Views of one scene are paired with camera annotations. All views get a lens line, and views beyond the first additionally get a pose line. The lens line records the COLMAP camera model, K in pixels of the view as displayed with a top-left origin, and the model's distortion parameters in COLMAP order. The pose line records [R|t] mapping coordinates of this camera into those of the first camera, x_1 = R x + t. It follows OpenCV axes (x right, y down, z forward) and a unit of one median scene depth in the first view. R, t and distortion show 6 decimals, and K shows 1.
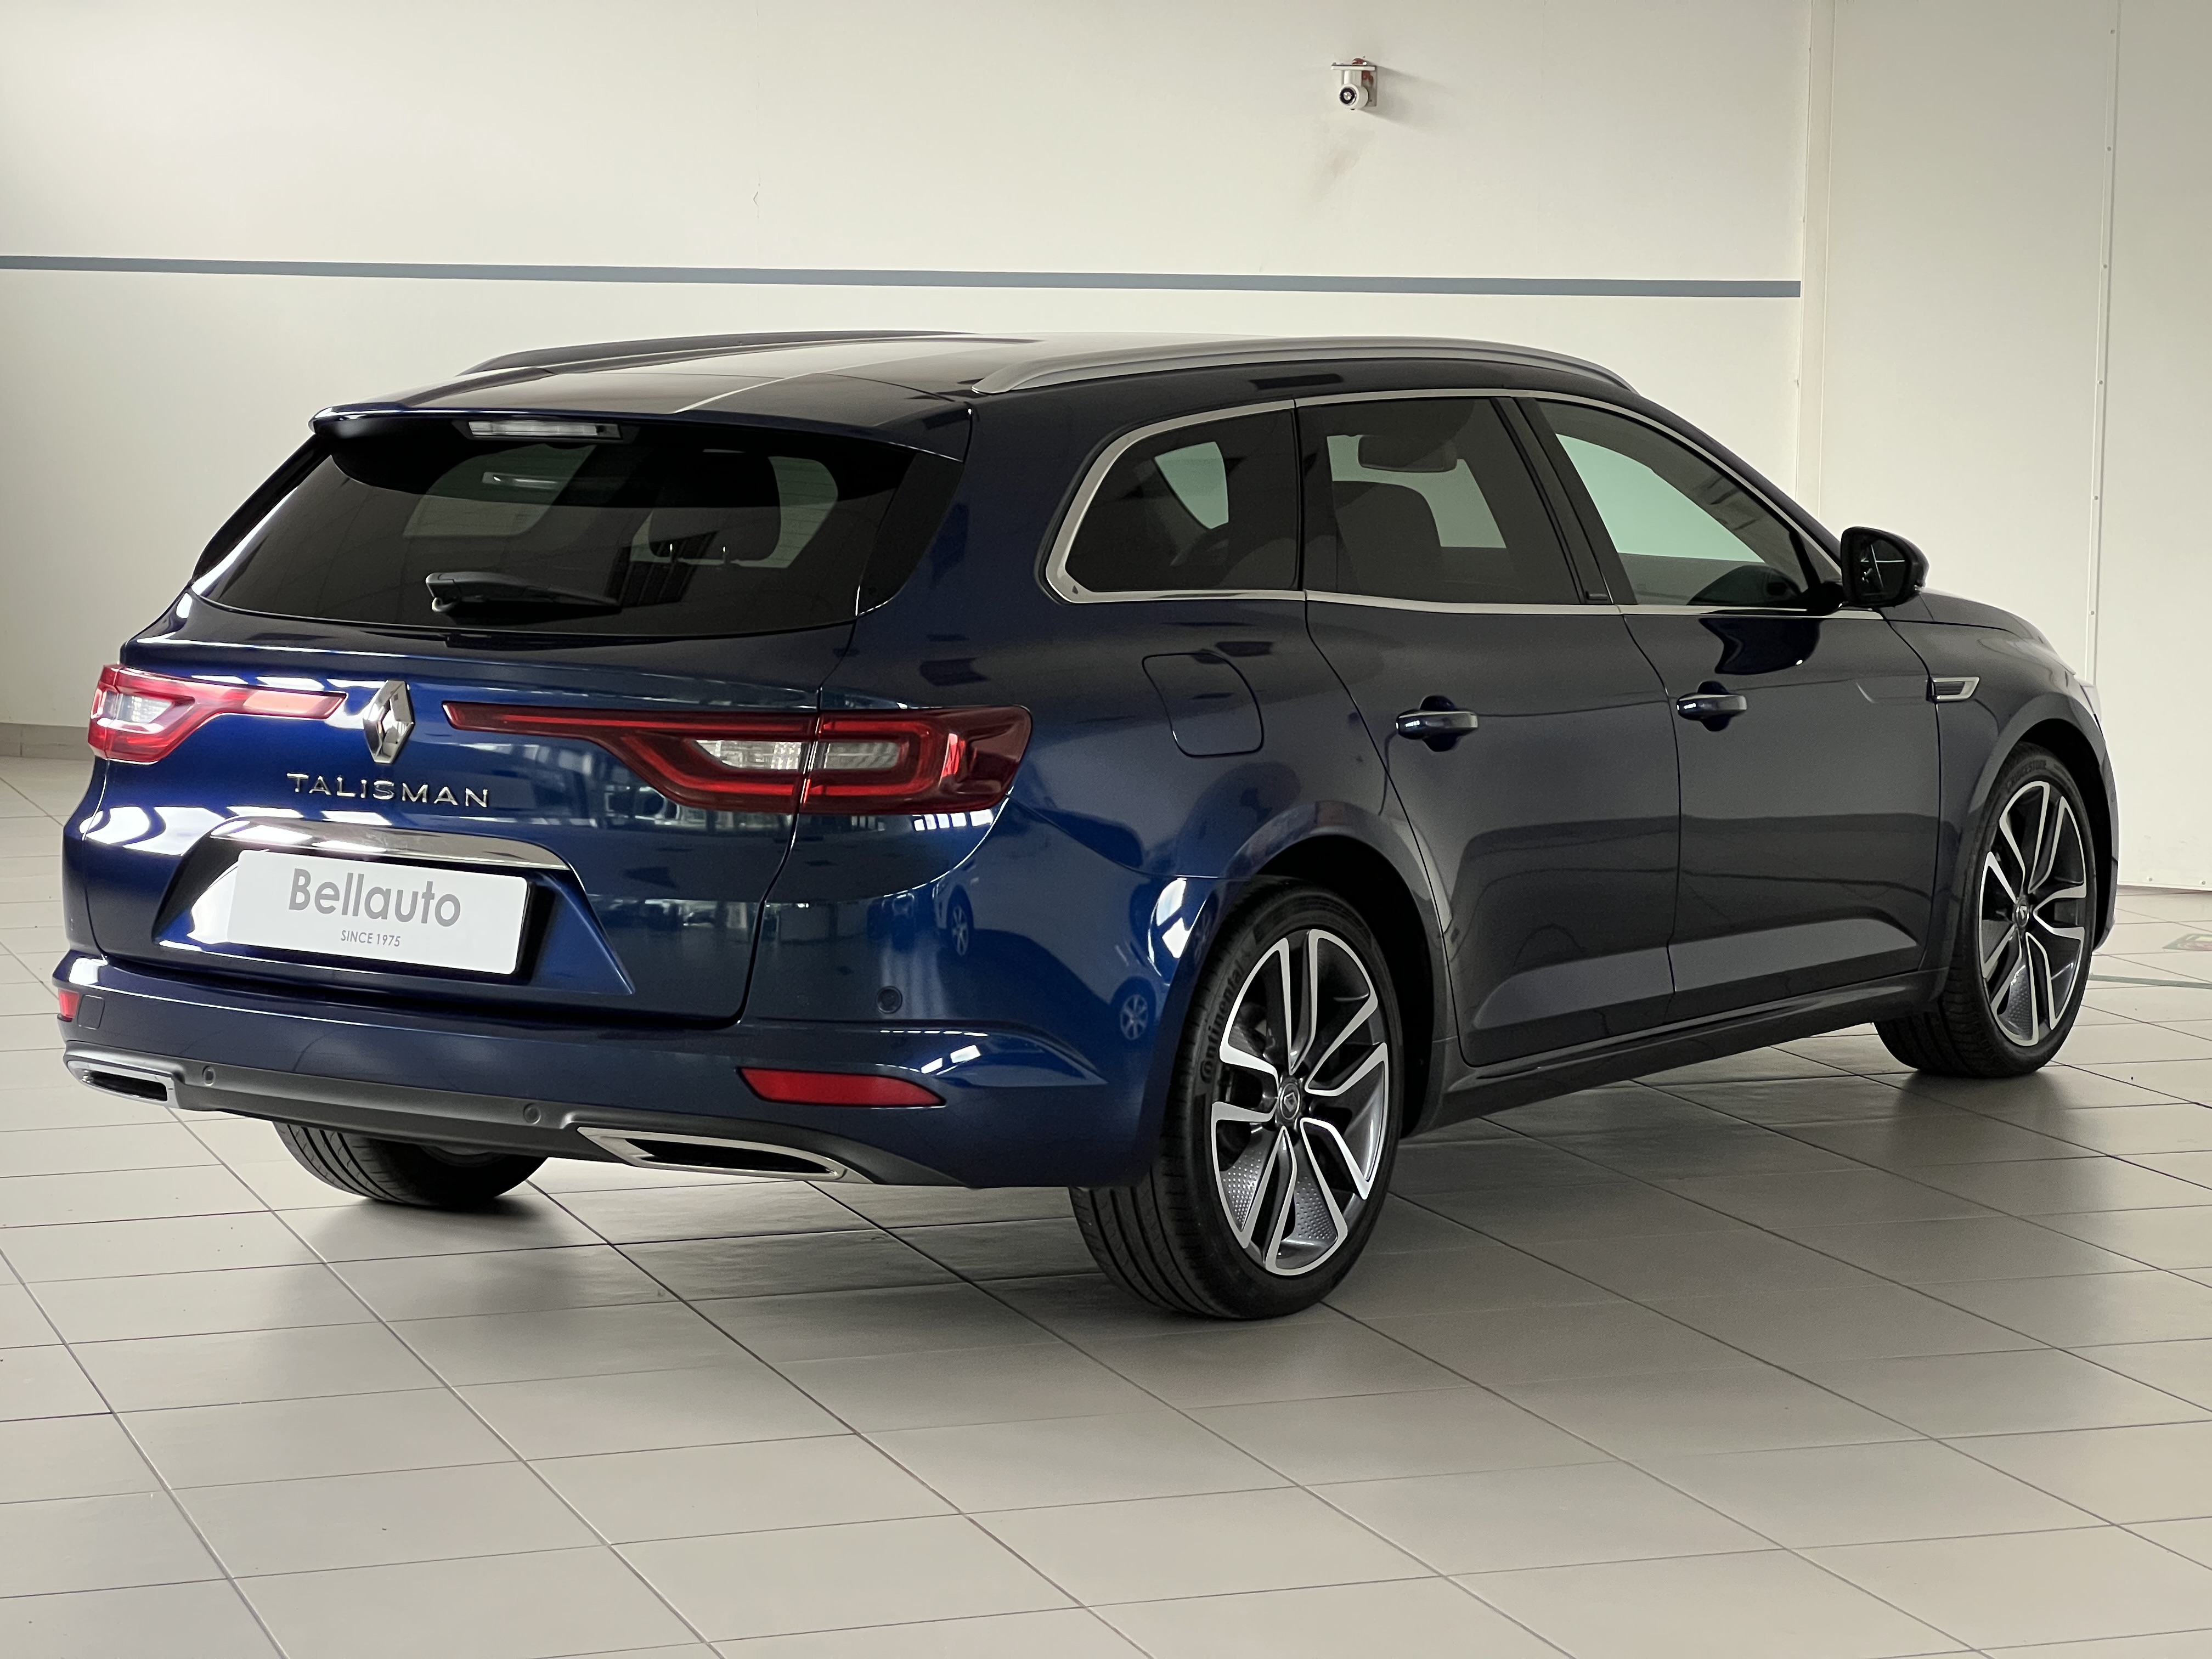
lens RADIAL K [[5809.4, 0, 1106.0], [0, 5809.4, 829.5], [0, 0, 1]] dist [-0.879737, 20.092631]
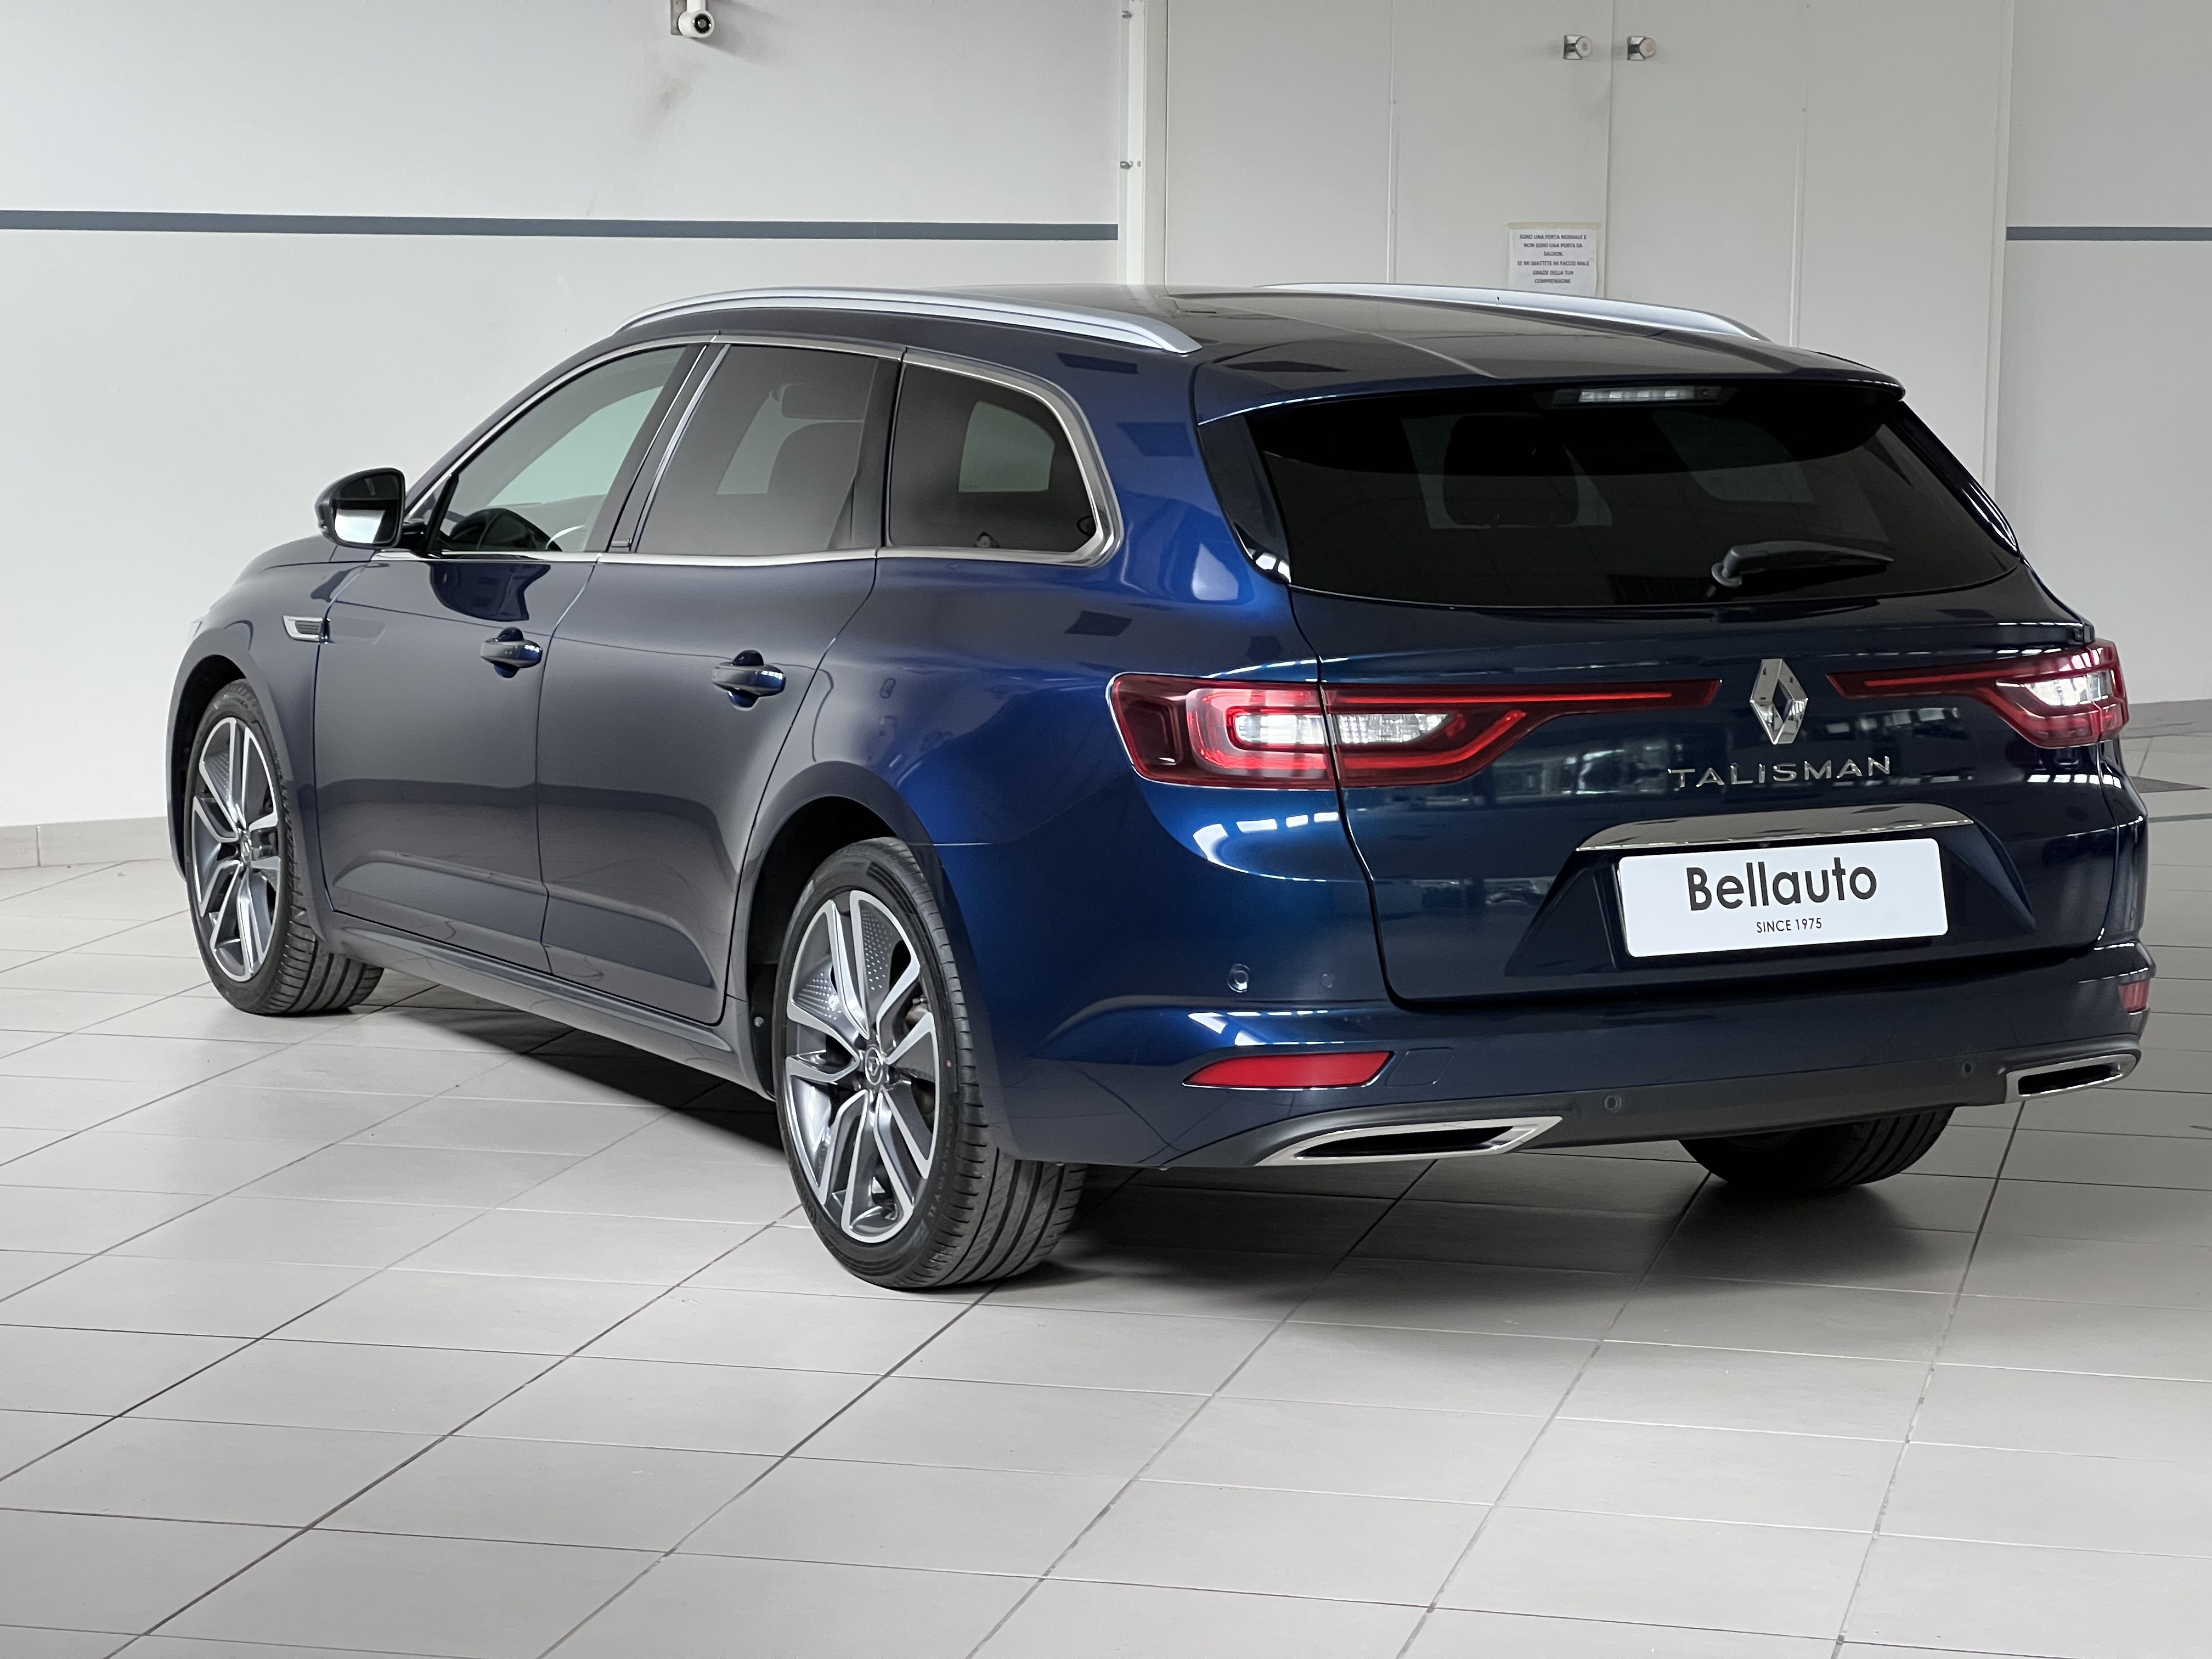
lens RADIAL K [[5809.4, 0, 1106.0], [0, 5809.4, 829.5], [0, 0, 1]] dist [-0.879737, 20.092631]
pose [[0.481829, -0.114569, 0.868743, -1.021633], [0.097053, 0.992293, 0.077034, -0.082774], [-0.870874, 0.047197, 0.489235, 0.623758]]
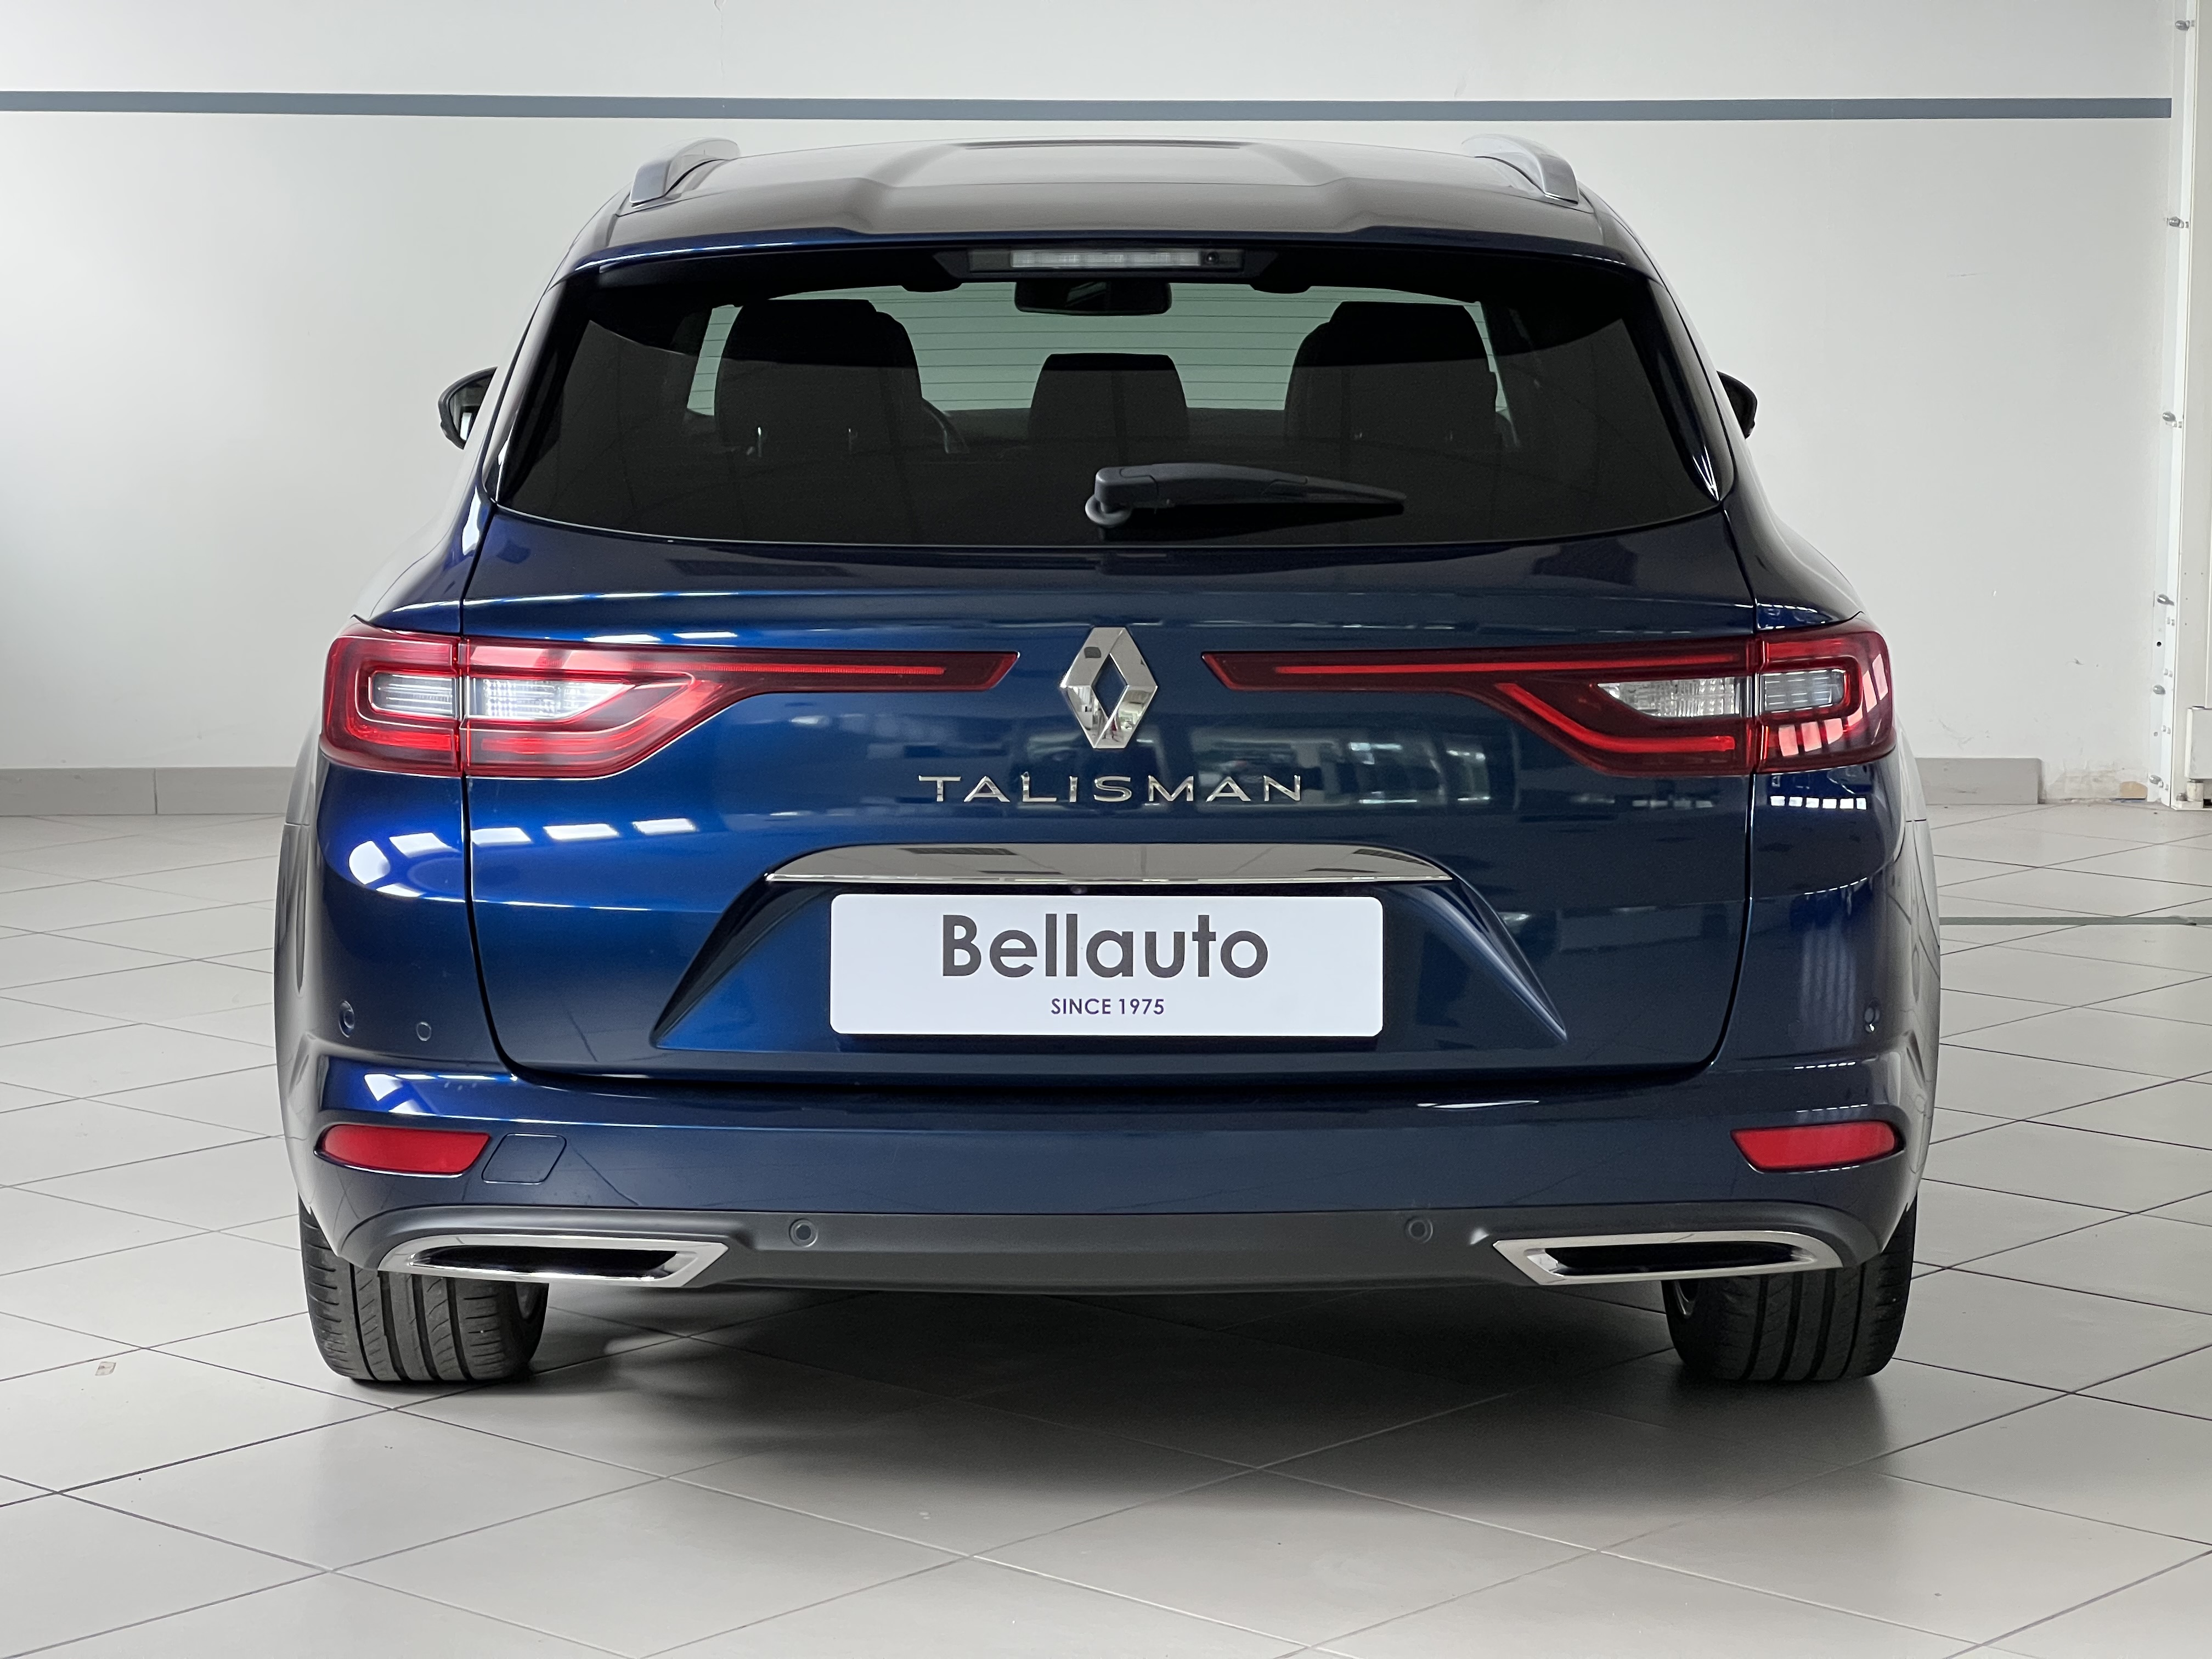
lens RADIAL K [[5809.4, 0, 1106.0], [0, 5809.4, 829.5], [0, 0, 1]] dist [-0.879737, 20.092631]
pose [[0.828497, -0.079144, 0.554372, -0.506164], [0.067143, 0.996860, 0.041972, -0.030776], [-0.555953, 0.002449, 0.831210, 0.428054]]
